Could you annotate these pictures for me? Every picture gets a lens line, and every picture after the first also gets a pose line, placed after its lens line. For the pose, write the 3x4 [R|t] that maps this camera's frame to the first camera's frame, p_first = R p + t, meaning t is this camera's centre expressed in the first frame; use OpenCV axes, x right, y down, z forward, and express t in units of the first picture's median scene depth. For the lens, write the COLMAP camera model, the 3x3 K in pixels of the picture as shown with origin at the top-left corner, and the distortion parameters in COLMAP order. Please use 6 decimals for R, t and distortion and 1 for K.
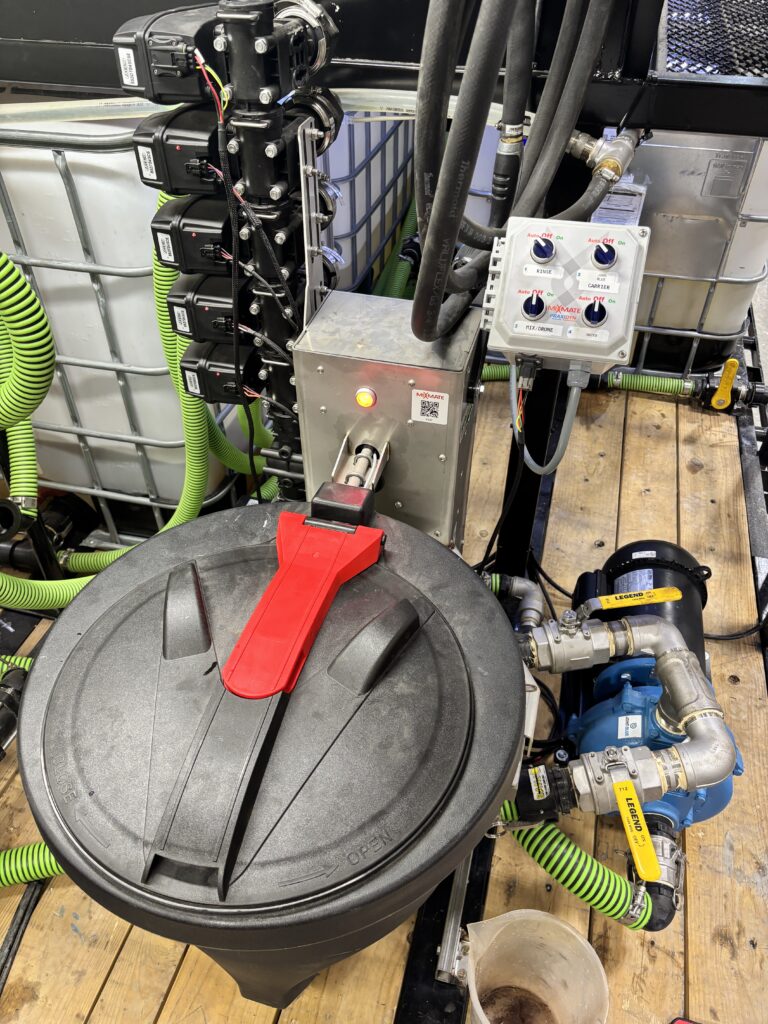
lens RADIAL K [[777.1, 0, 378.7], [0, 777.1, 520.4], [0, 0, 1]] dist [0.014253, -0.010637]
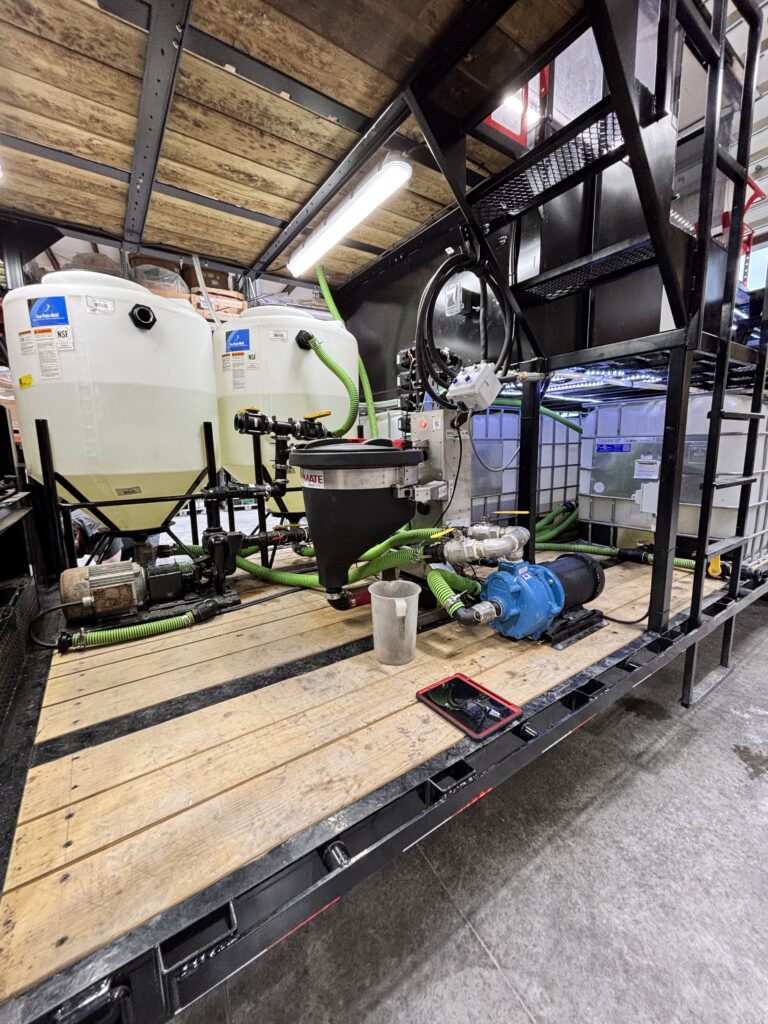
lens RADIAL K [[409.1, 0, 382.6], [0, 409.1, 509.8], [0, 0, 1]] dist [-0.000792, 0.000252]
pose [[0.765916, 0.086879, -0.637044, 0.946417], [-0.422299, 0.815107, -0.396565, 0.869780], [0.484807, 0.572758, 0.660992, -0.061799]]
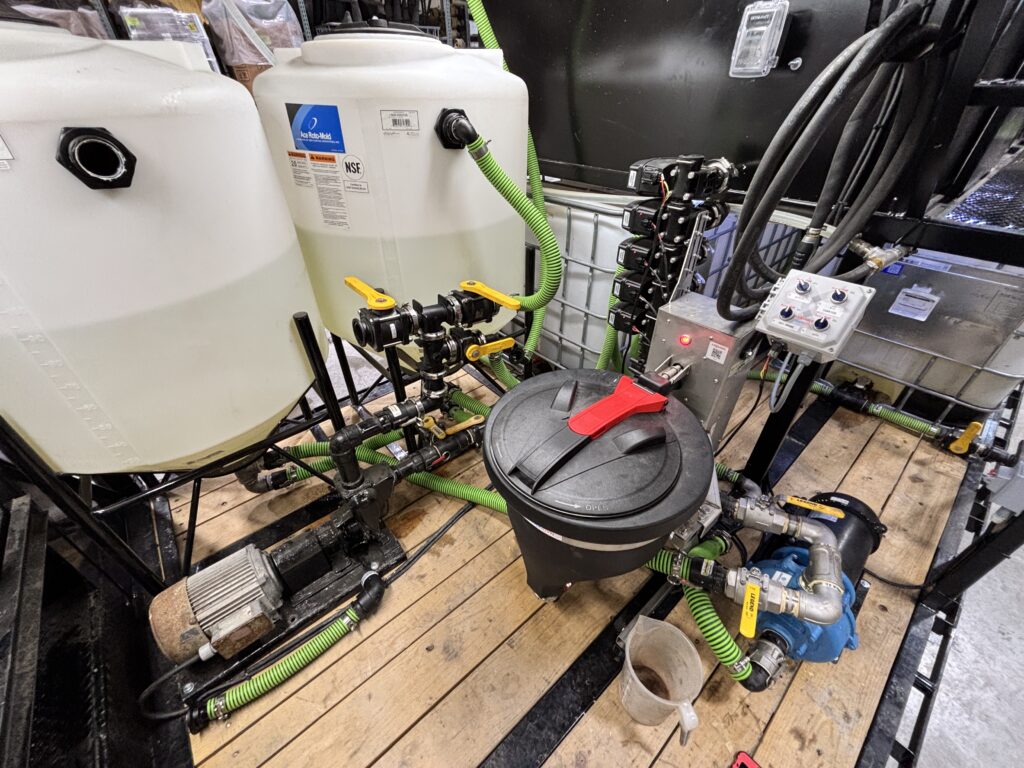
lens RADIAL K [[409.1, 0, 507.8], [0, 409.1, 380.1], [0, 0, 1]] dist [-0.000792, 0.000252]
pose [[0.823400, 0.330650, -0.461175, 0.119947], [-0.377073, 0.926138, -0.009225, 0.117664], [0.424061, 0.181492, 0.887261, -0.129318]]
